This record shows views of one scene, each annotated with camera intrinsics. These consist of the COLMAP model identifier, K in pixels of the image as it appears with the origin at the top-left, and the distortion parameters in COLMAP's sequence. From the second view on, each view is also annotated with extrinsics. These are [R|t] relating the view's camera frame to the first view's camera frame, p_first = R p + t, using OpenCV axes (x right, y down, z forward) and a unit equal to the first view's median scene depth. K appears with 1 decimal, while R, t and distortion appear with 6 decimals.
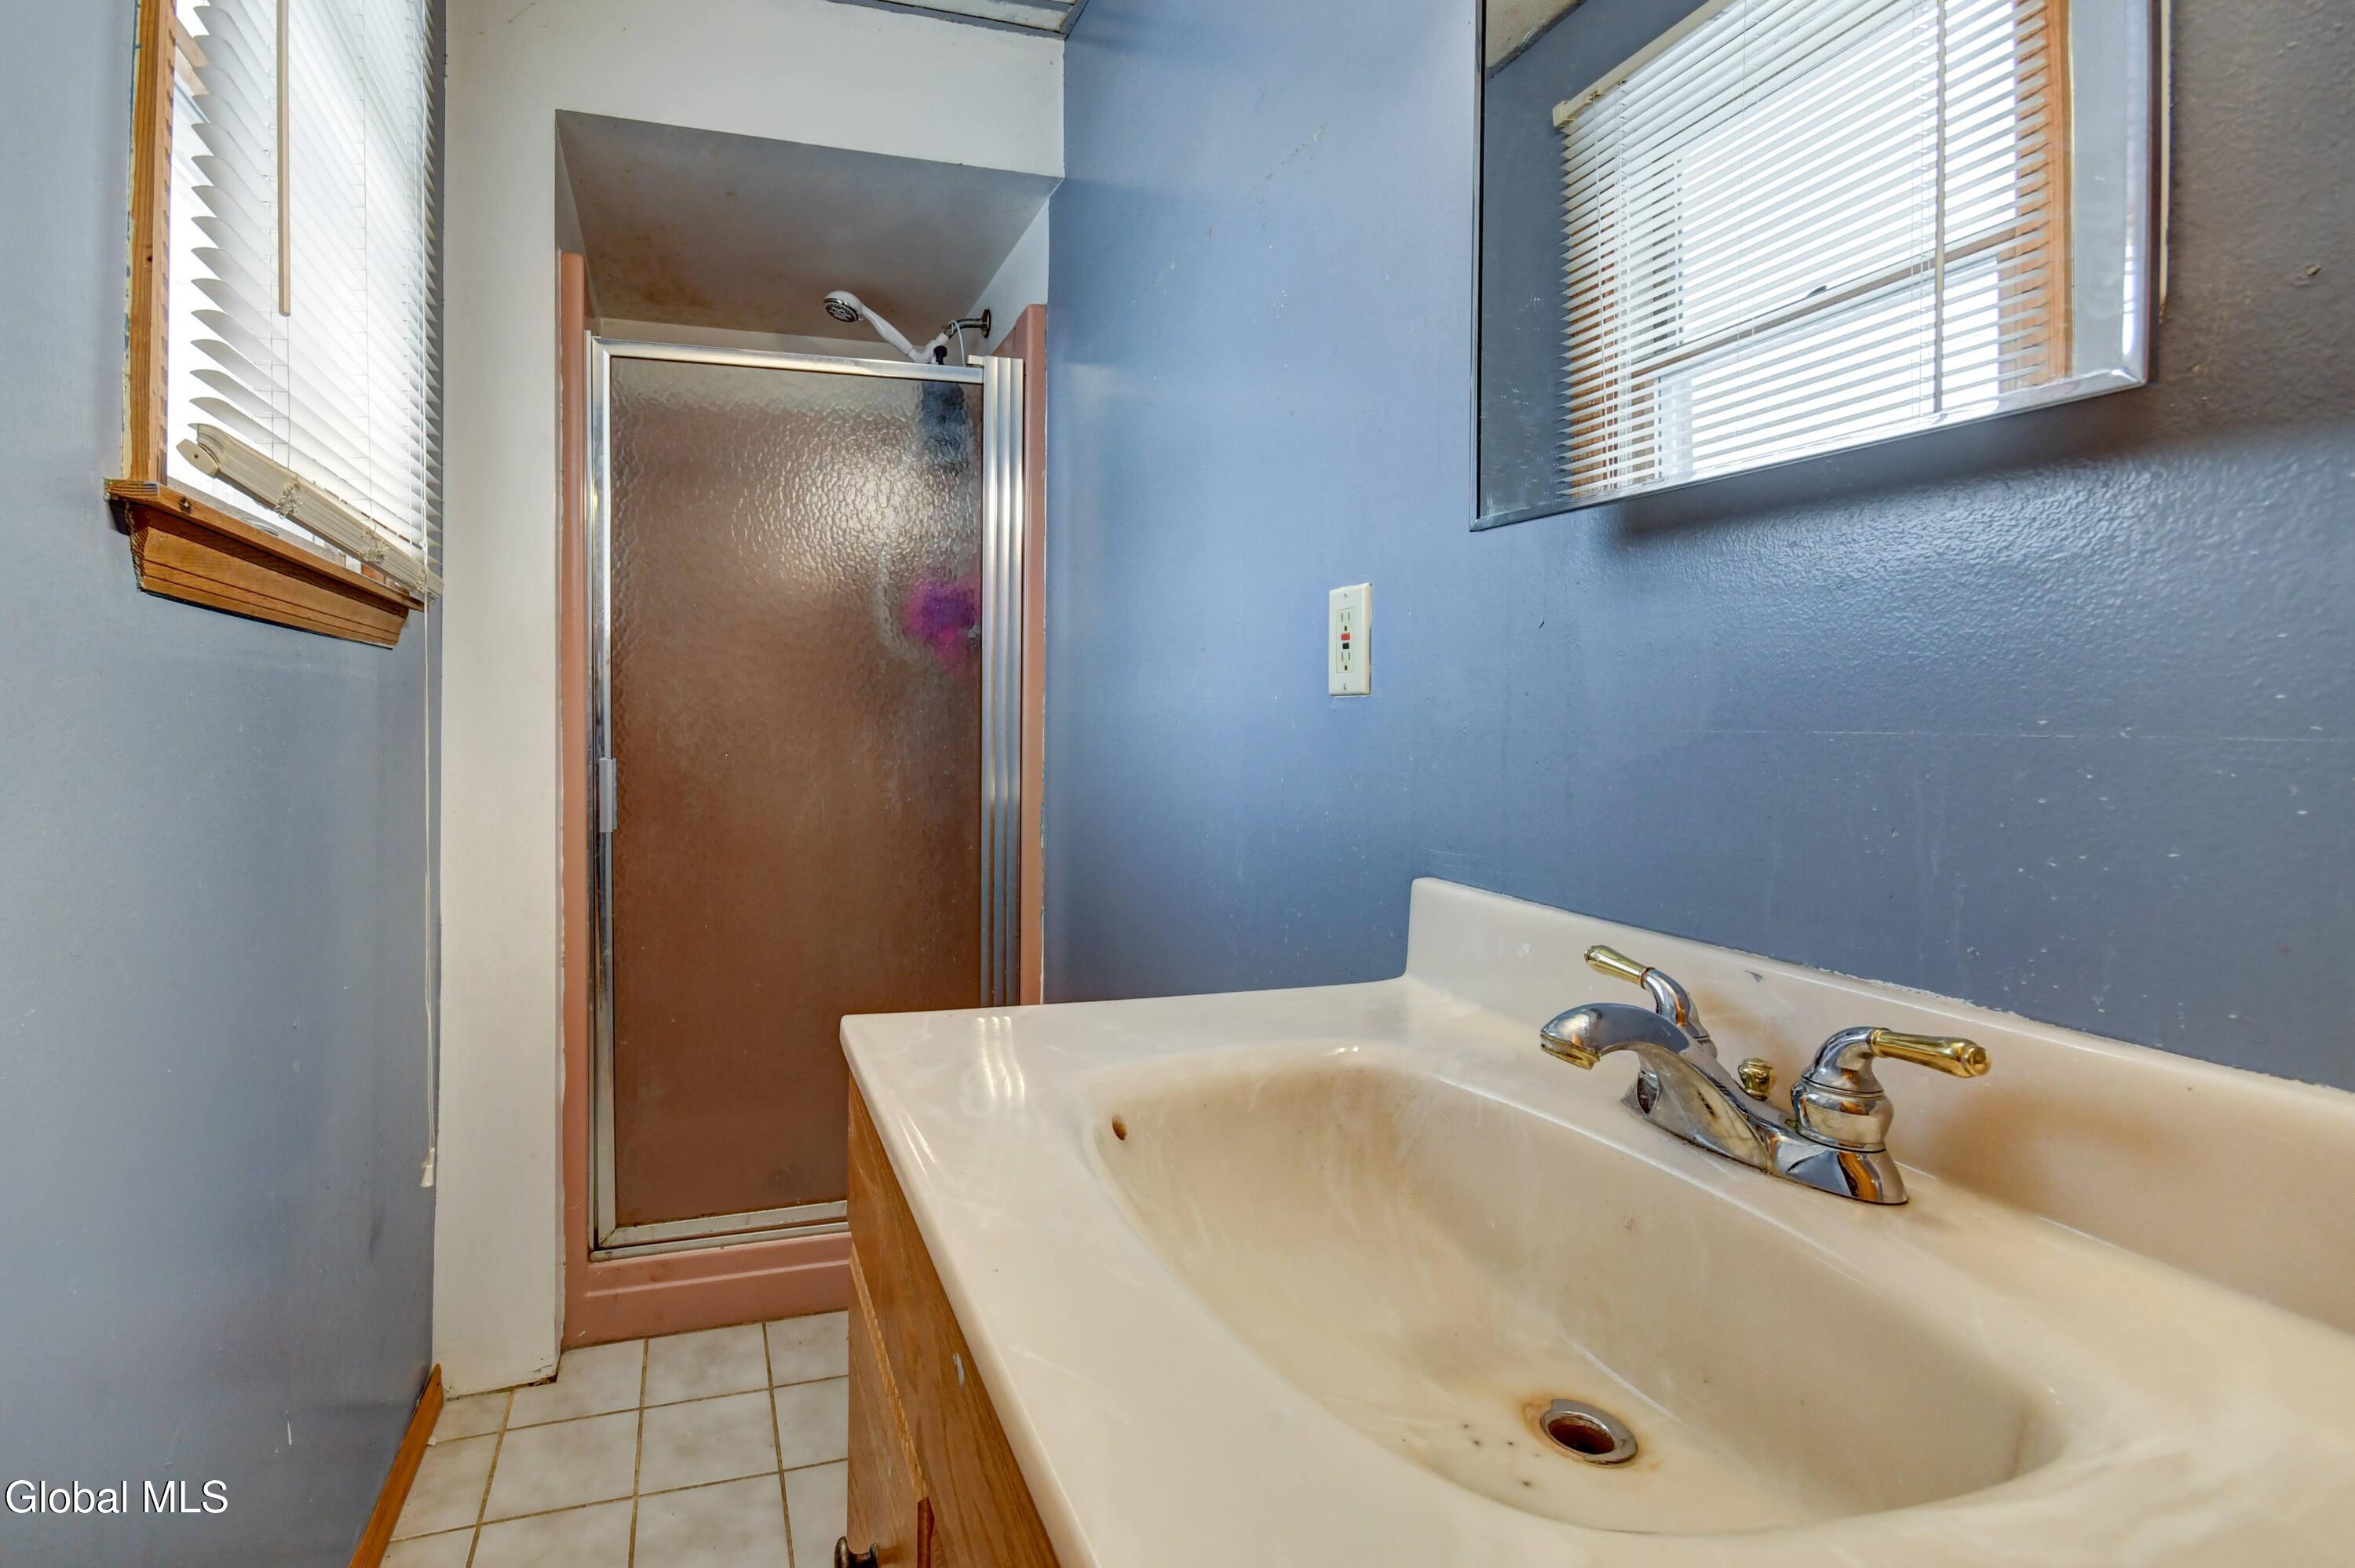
lens RADIAL K [[1179.4, 0, 991.7], [0, 1179.4, 730.8], [0, 0, 1]] dist [0.017661, 0.000204]
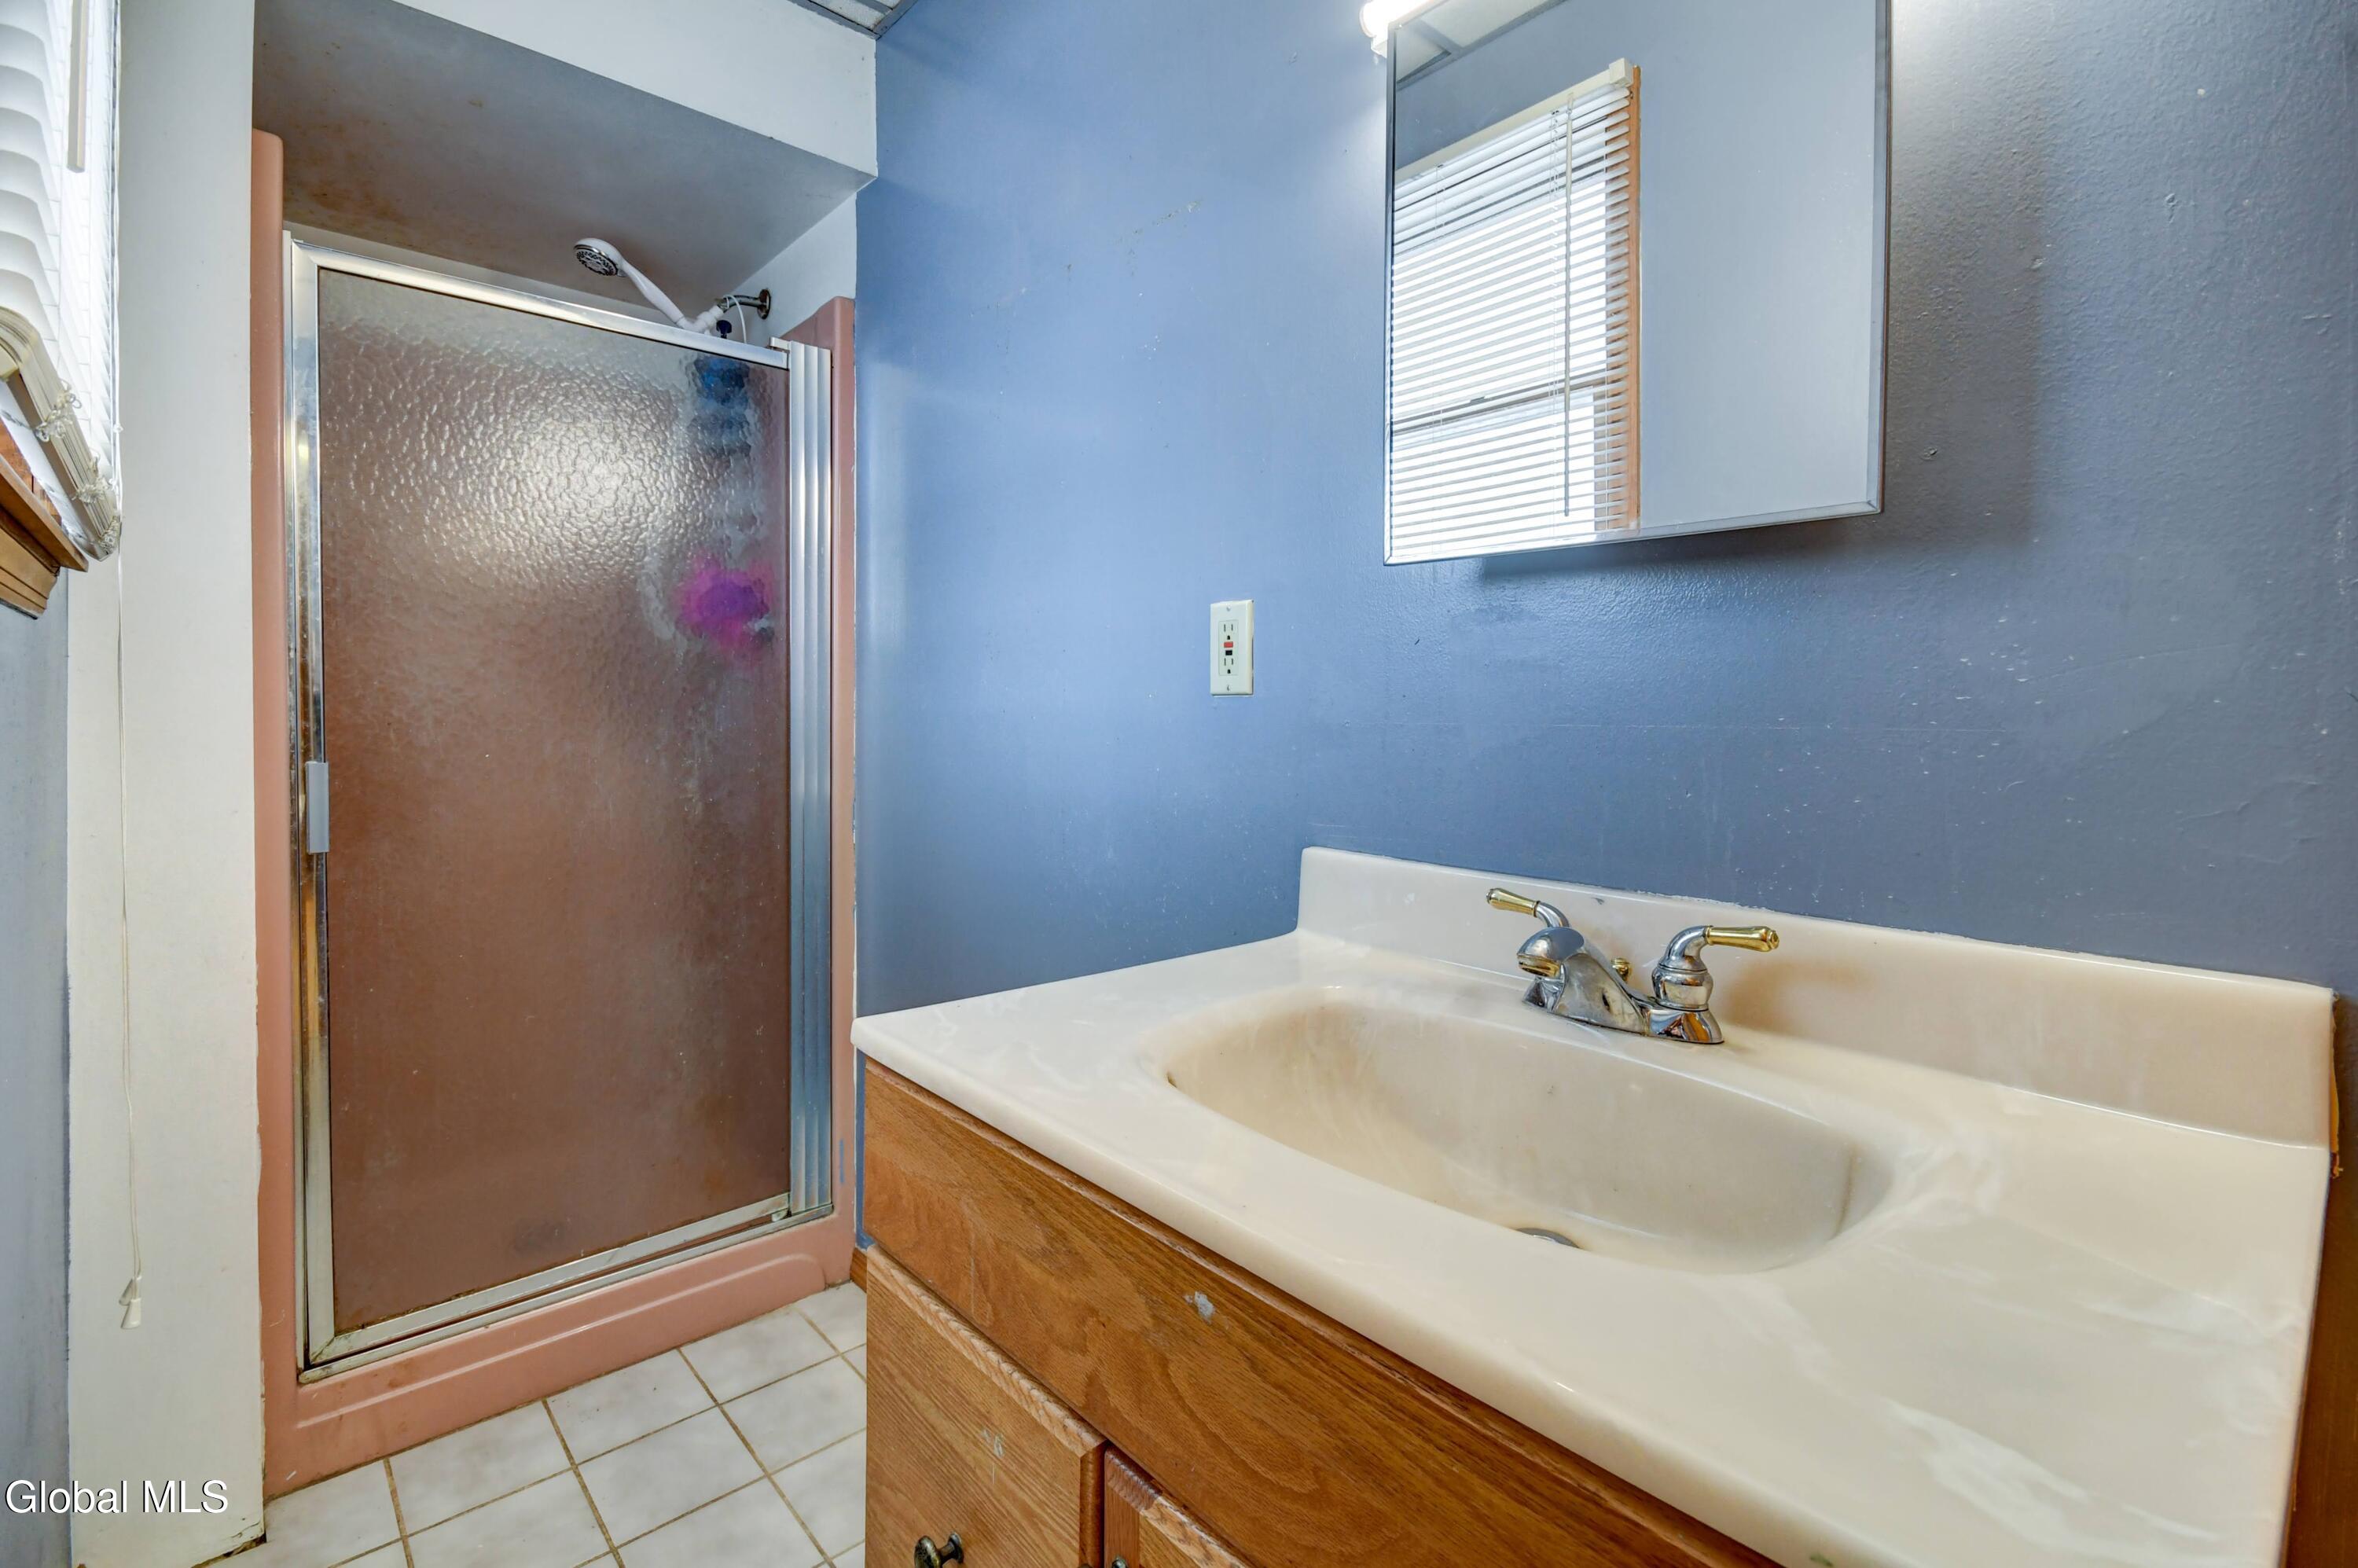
lens RADIAL K [[1119.0, 0, 1218.7], [0, 1119.0, 725.8], [0, 0, 1]] dist [0.025087, -0.012293]
pose [[0.878727, -0.002471, 0.477318, -0.154553], [0.002592, 0.999997, 0.000406, -0.000175], [-0.477318, 0.000881, 0.878730, 0.022008]]
